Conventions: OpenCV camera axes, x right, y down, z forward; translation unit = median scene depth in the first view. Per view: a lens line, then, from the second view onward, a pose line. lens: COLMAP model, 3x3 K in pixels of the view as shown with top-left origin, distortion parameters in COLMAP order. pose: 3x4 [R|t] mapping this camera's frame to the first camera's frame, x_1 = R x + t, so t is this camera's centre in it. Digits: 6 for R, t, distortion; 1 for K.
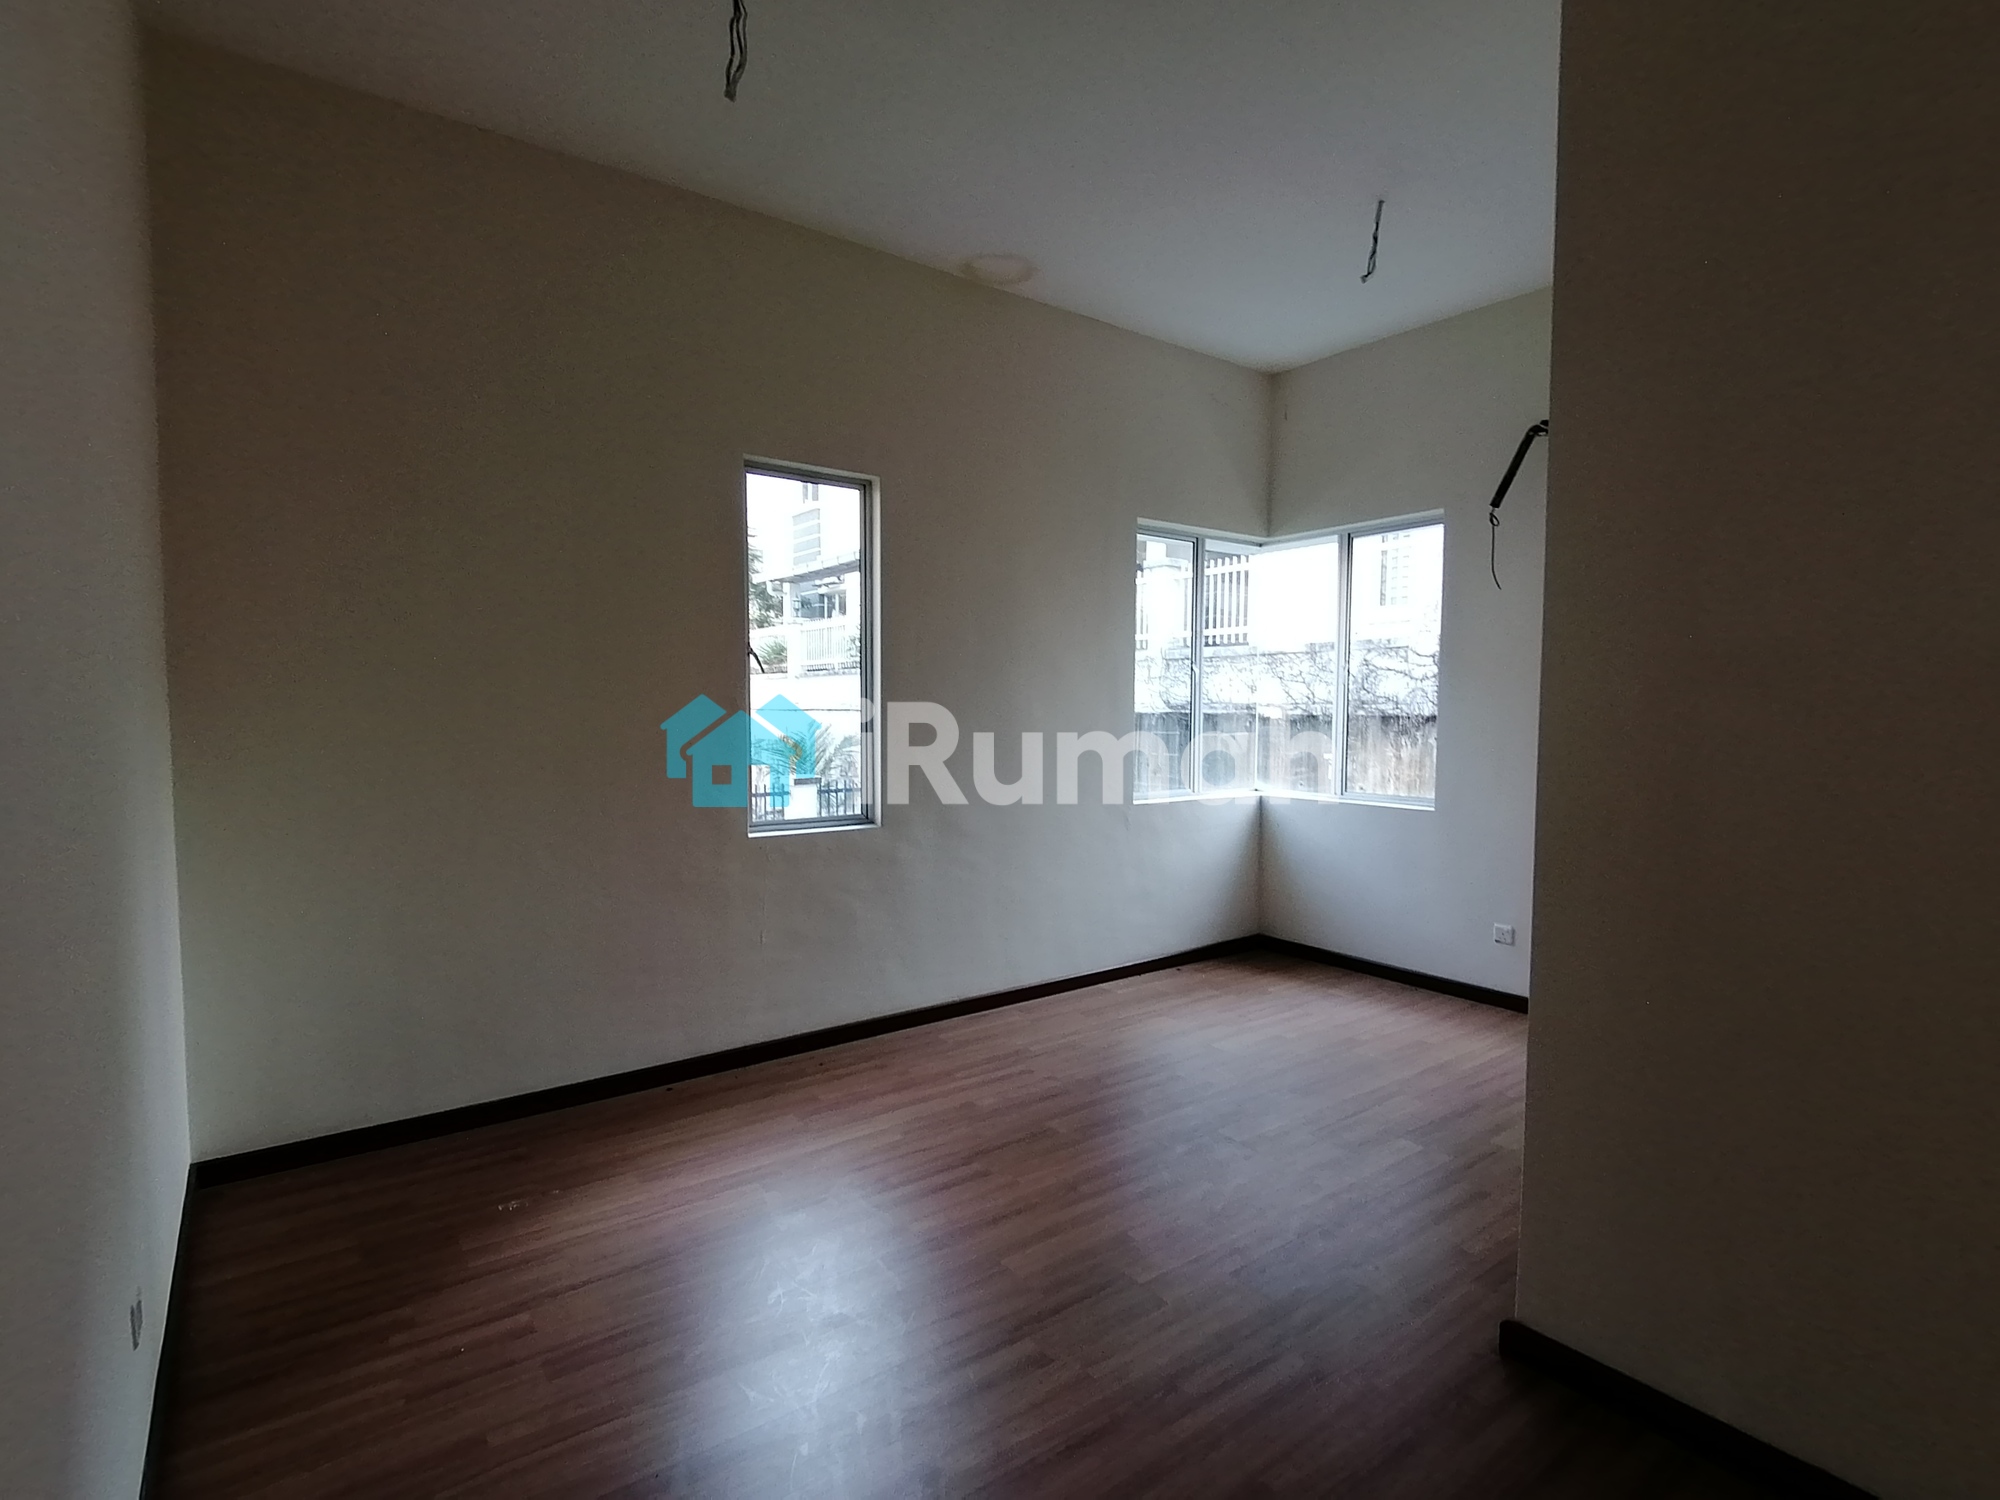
lens RADIAL K [[985.4, 0, 1000.0], [0, 985.4, 750.0], [0, 0, 1]] dist [0.001986, -0.000218]
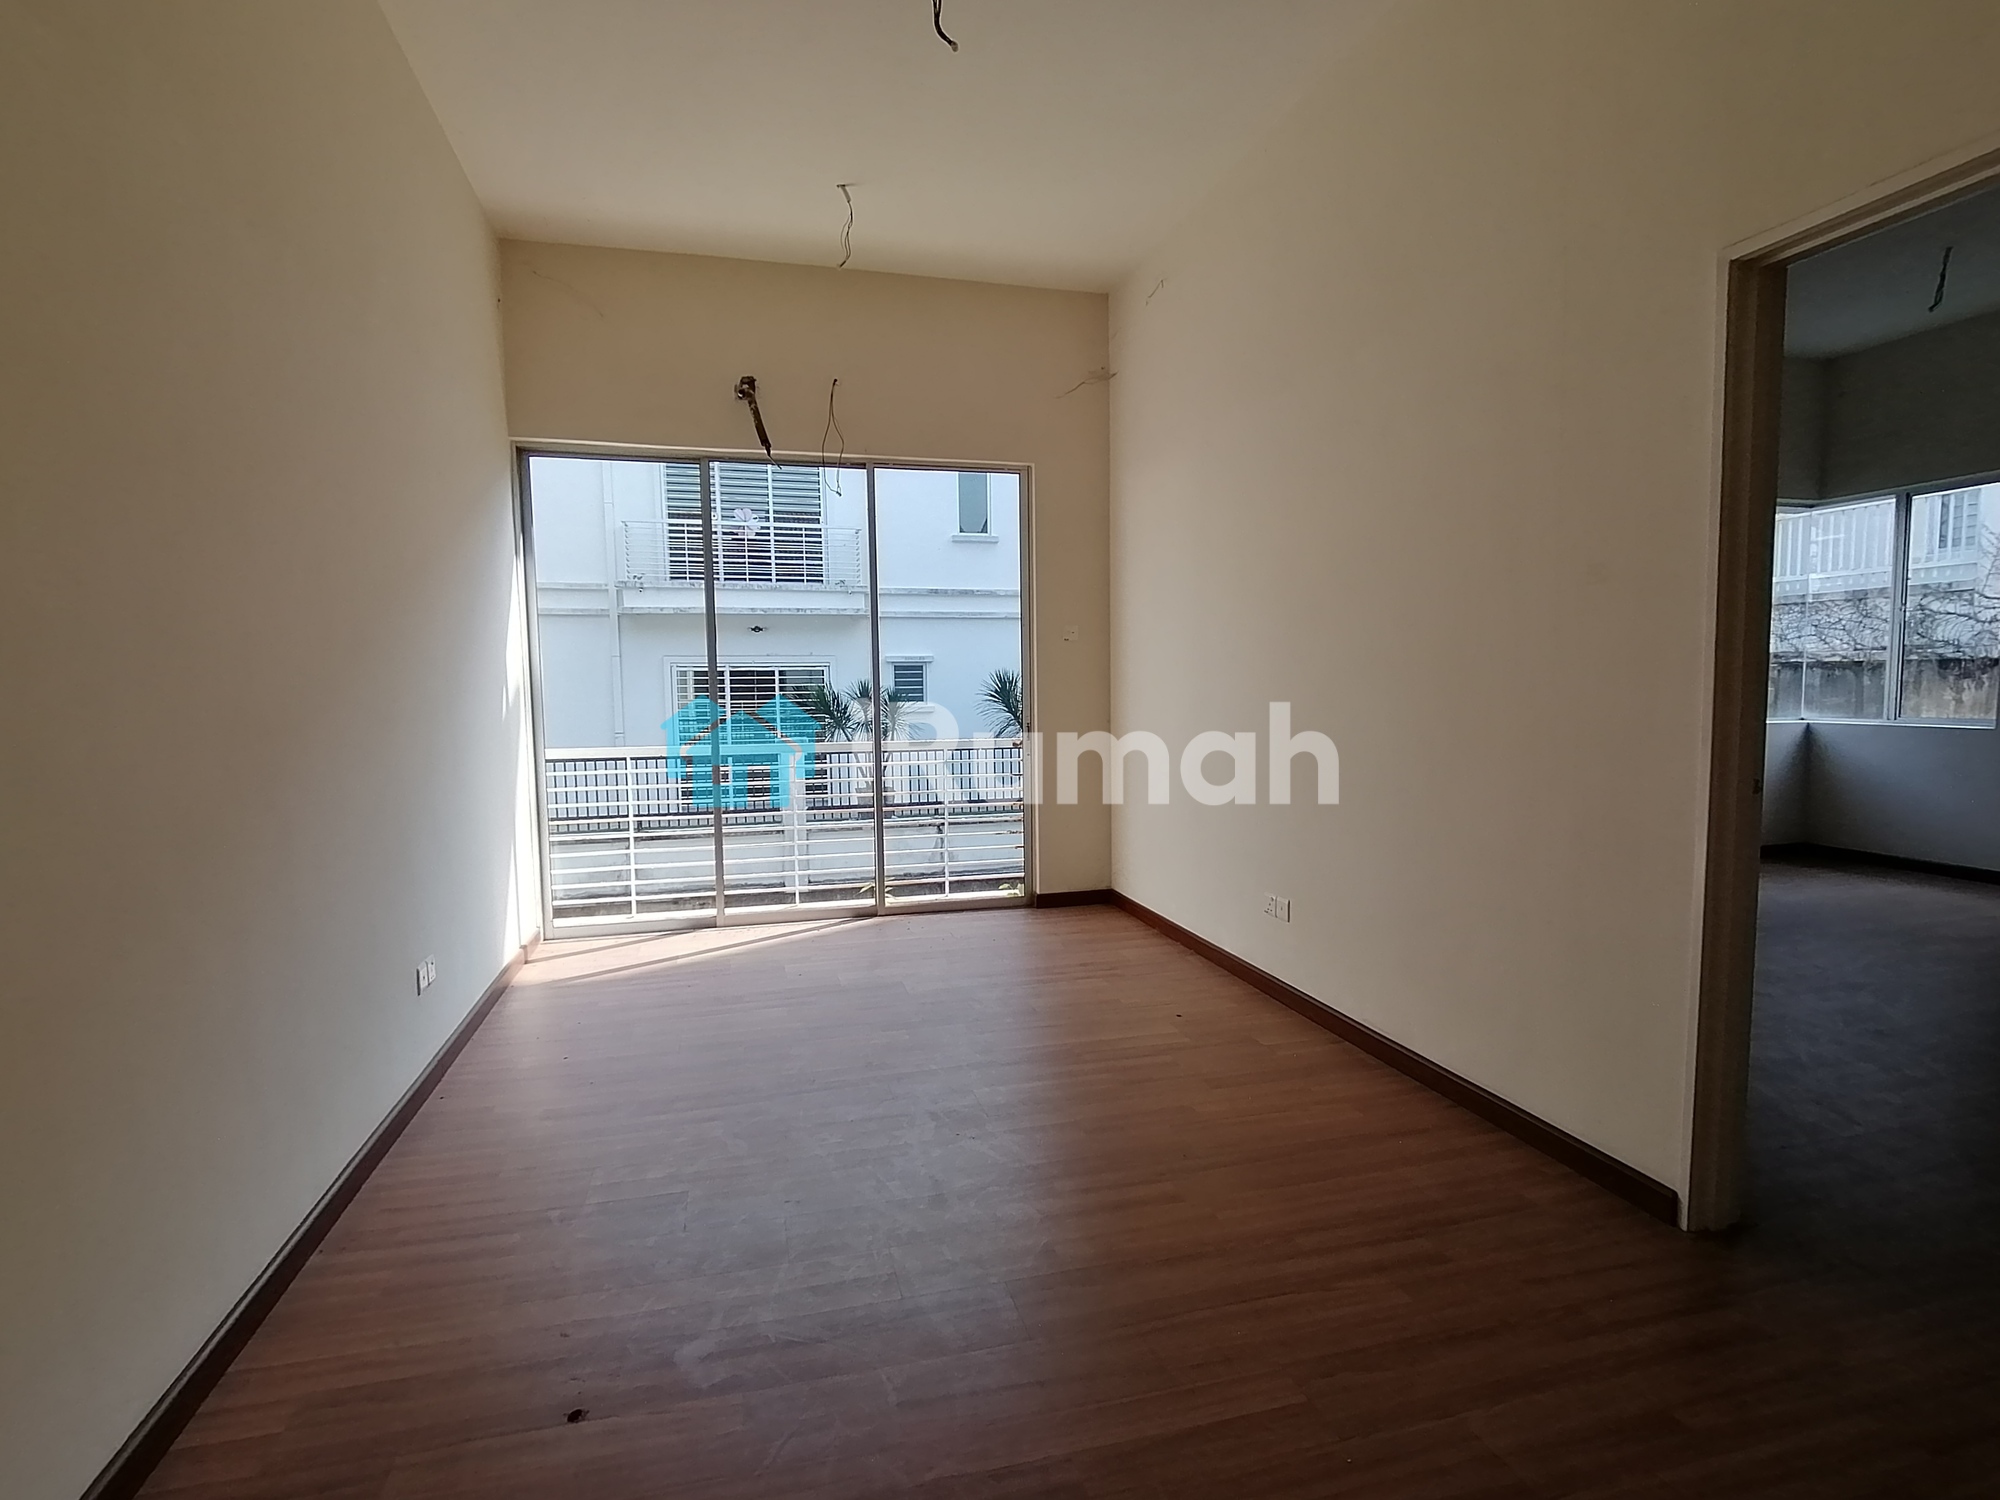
lens RADIAL K [[1025.9, 0, 1000.0], [0, 1025.9, 750.0], [0, 0, 1]] dist [-0.001567, -0.000545]
pose [[0.931824, 0.012853, -0.362682, -0.130951], [-0.004149, 0.999685, 0.024767, 0.036687], [0.362886, -0.021574, 0.931584, -0.337215]]
